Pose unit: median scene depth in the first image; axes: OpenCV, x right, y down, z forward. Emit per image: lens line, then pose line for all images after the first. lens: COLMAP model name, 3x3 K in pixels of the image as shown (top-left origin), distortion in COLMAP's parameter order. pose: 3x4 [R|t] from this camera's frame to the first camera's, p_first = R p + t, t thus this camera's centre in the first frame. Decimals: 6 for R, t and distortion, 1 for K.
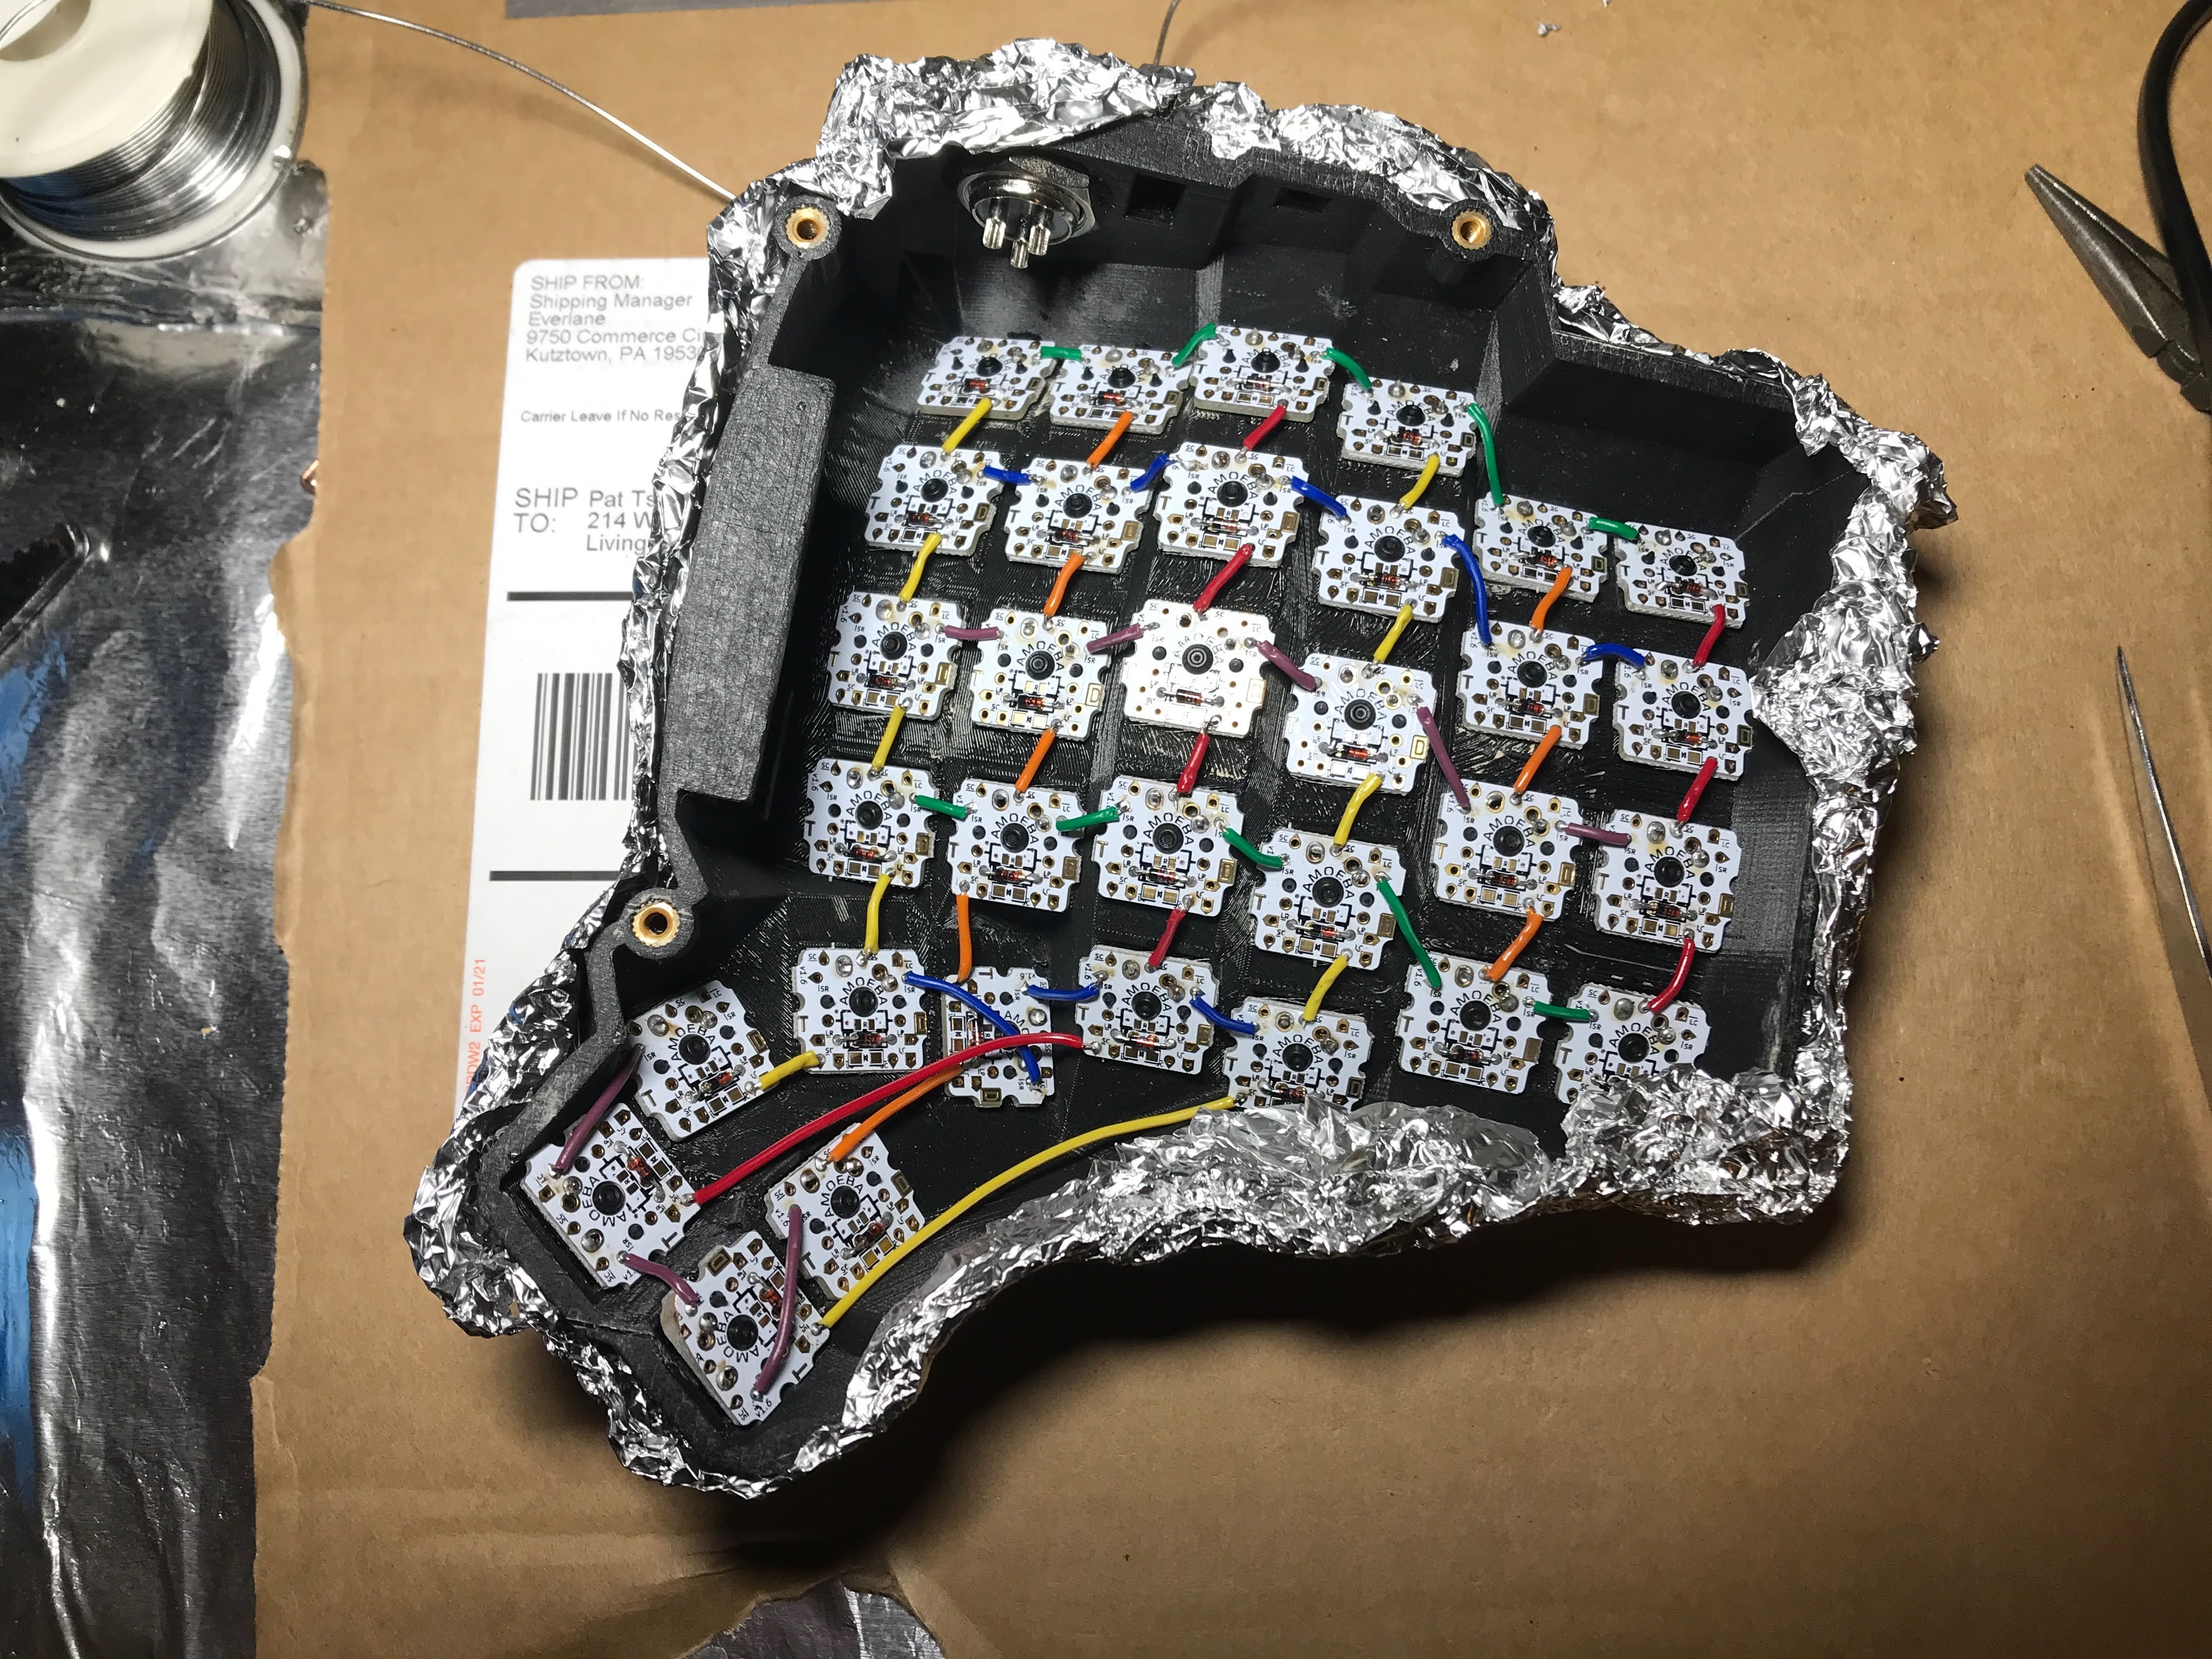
lens RADIAL K [[1885.3, 0, 1110.3], [0, 1885.3, 827.0], [0, 0, 1]] dist [0.097281, -0.313695]
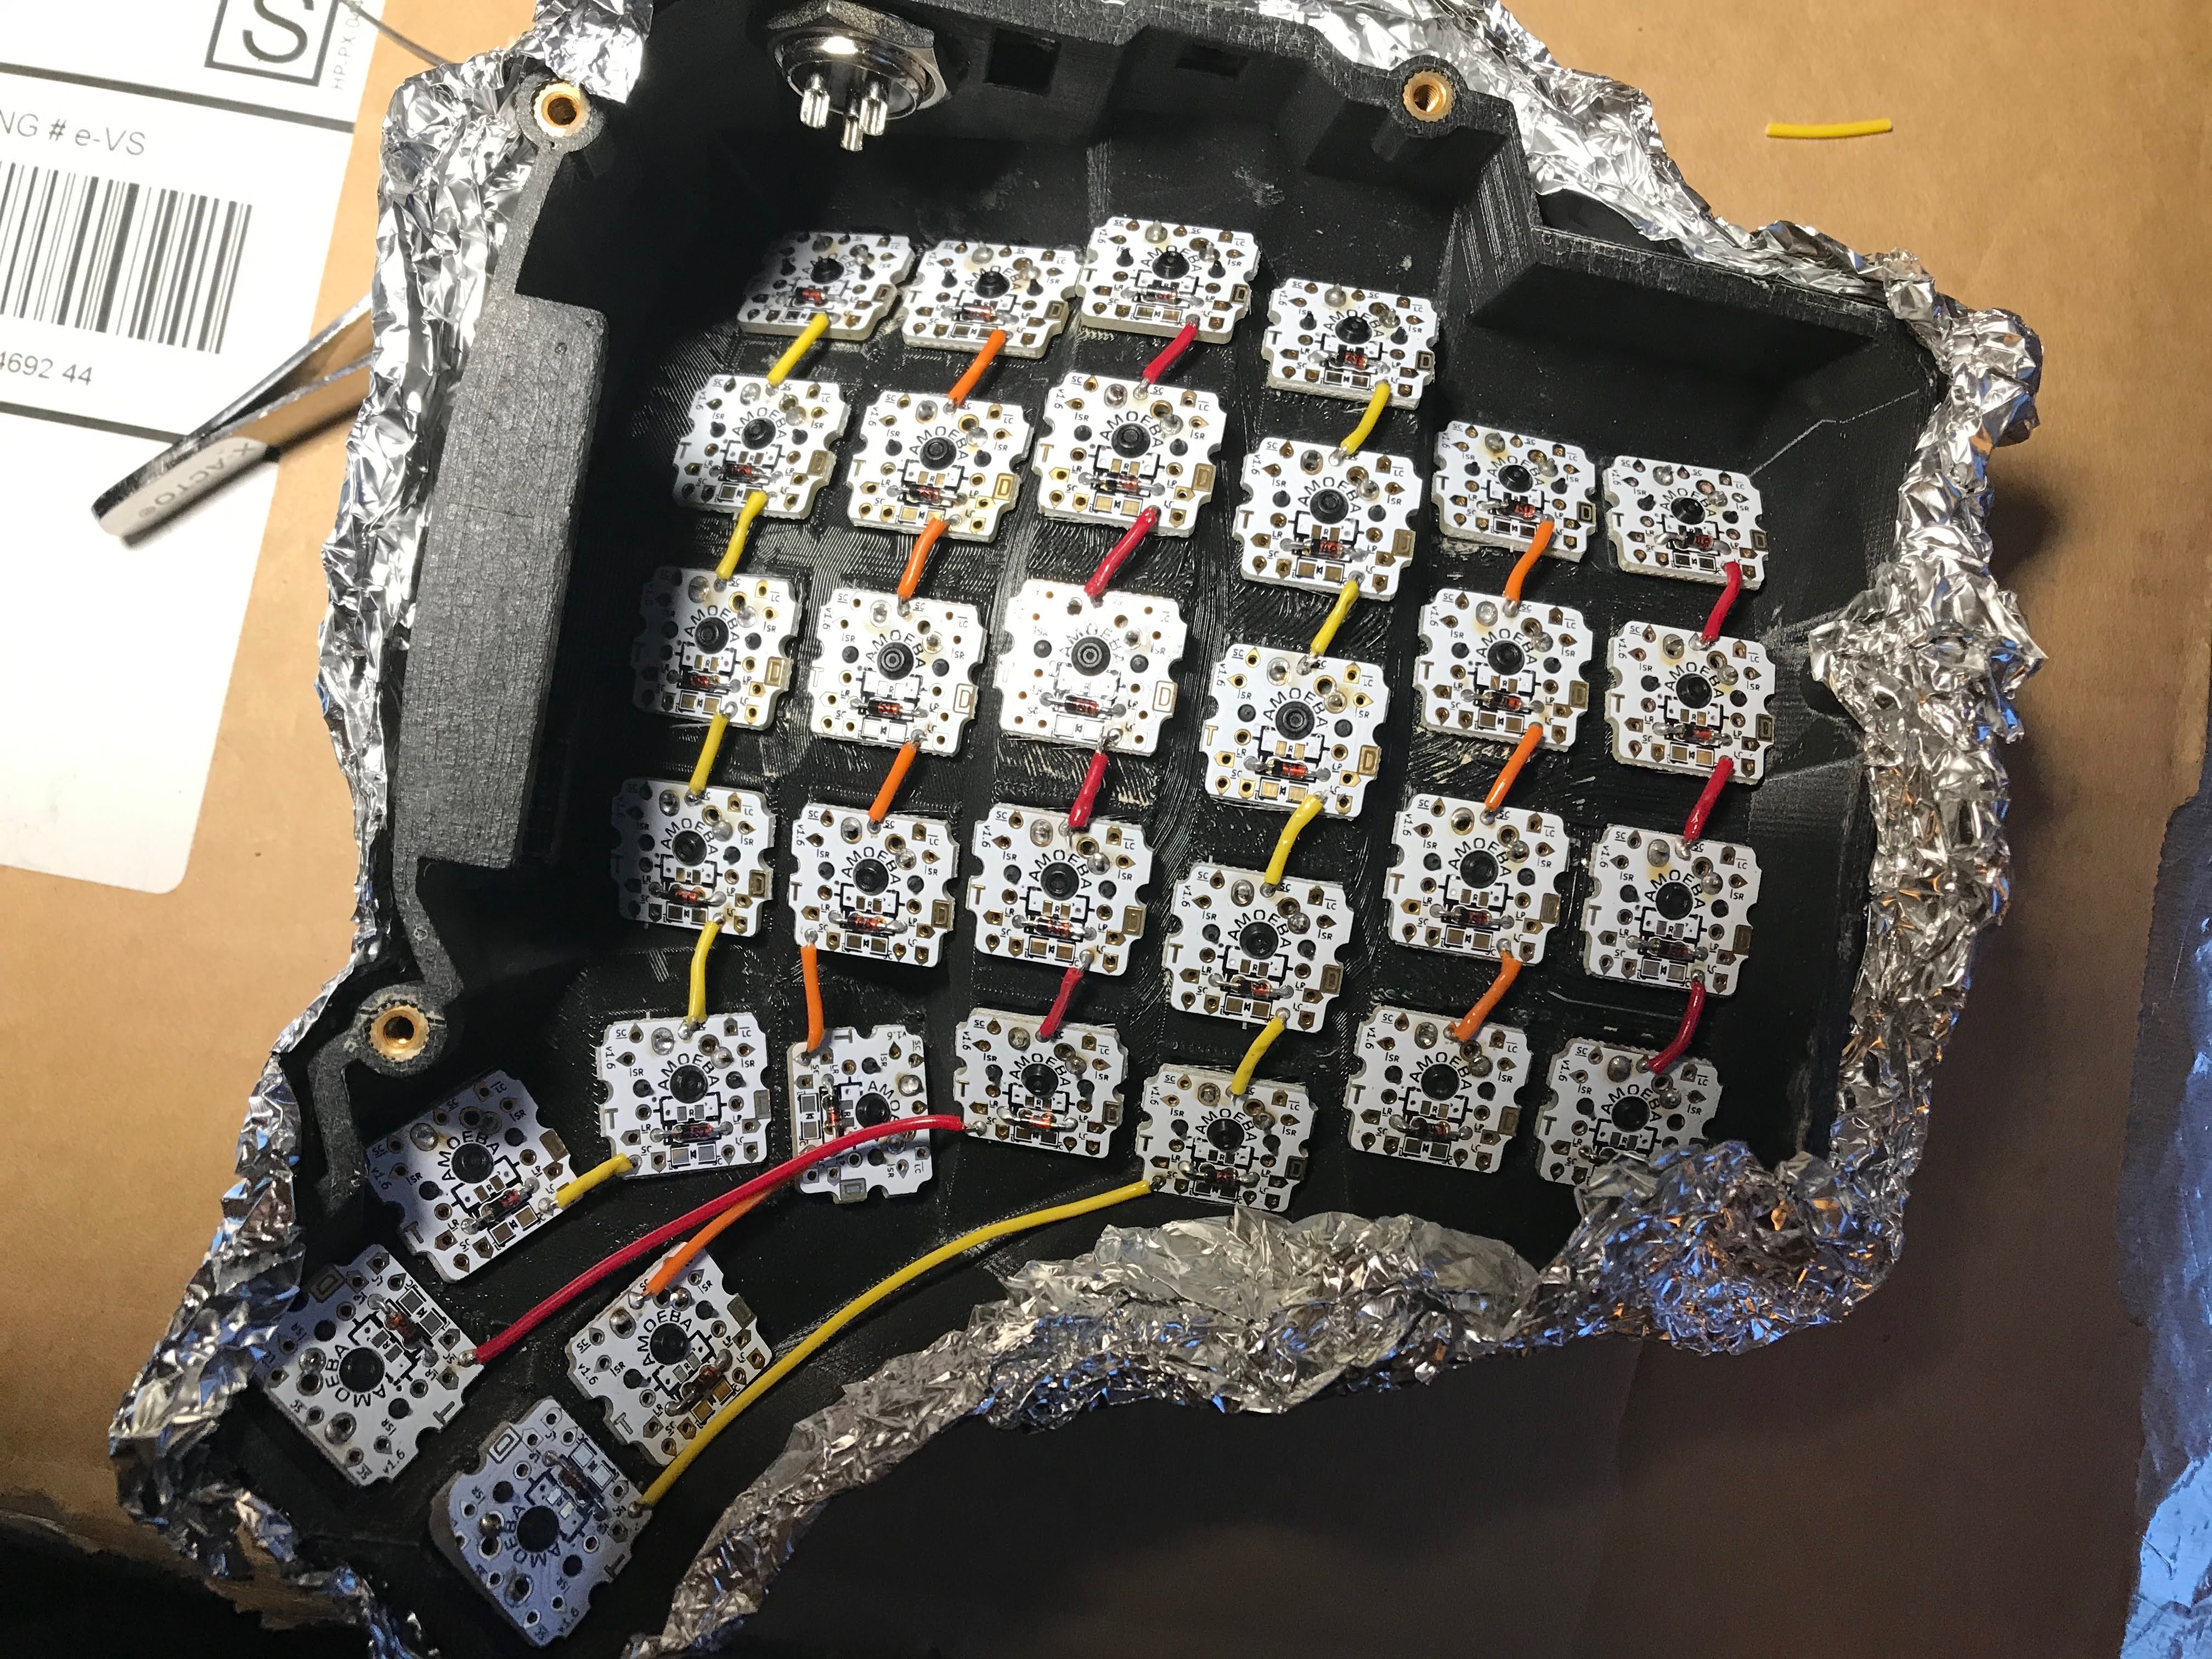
lens RADIAL K [[1918.5, 0, 1122.1], [0, 1918.5, 833.2], [0, 0, 1]] dist [0.078931, -0.262084]
pose [[0.999109, -0.025310, 0.033773, 0.029479], [0.022172, 0.995673, 0.090247, -0.084949], [-0.035911, -0.089418, 0.995347, 0.183014]]
